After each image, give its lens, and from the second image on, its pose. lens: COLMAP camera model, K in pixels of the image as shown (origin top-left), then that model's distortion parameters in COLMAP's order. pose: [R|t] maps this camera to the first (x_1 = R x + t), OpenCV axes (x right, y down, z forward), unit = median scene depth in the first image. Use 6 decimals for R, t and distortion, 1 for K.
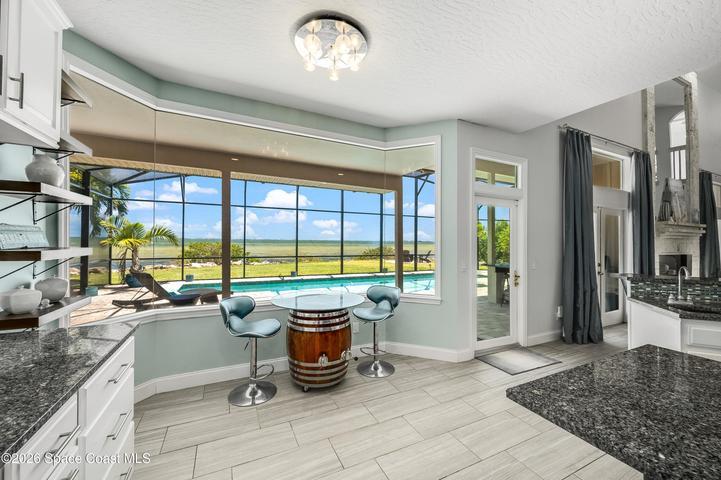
lens RADIAL K [[288.2, 0, 362.9], [0, 288.2, 239.6], [0, 0, 1]] dist [0.000136, 0.000019]
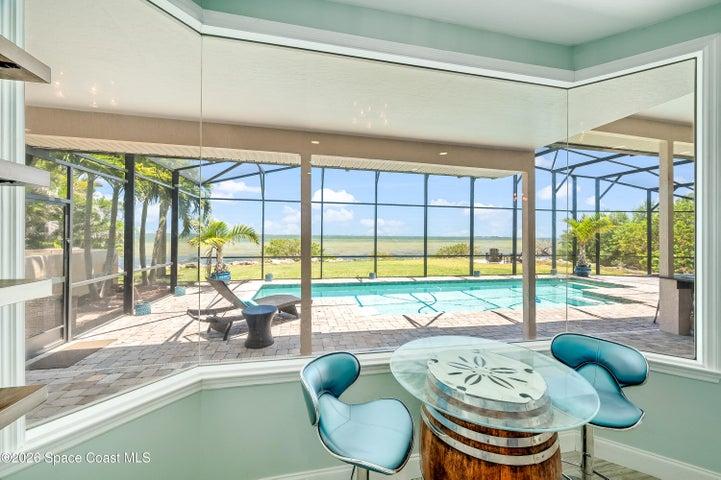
lens RADIAL K [[288.5, 0, 363.2], [0, 288.5, 232.9], [0, 0, 1]] dist [-0.000150, -0.000149]
pose [[0.972680, -0.004009, -0.232117, -0.074021], [0.002189, 0.999965, -0.008100, -0.009140], [0.232141, 0.007371, 0.972654, 0.142765]]
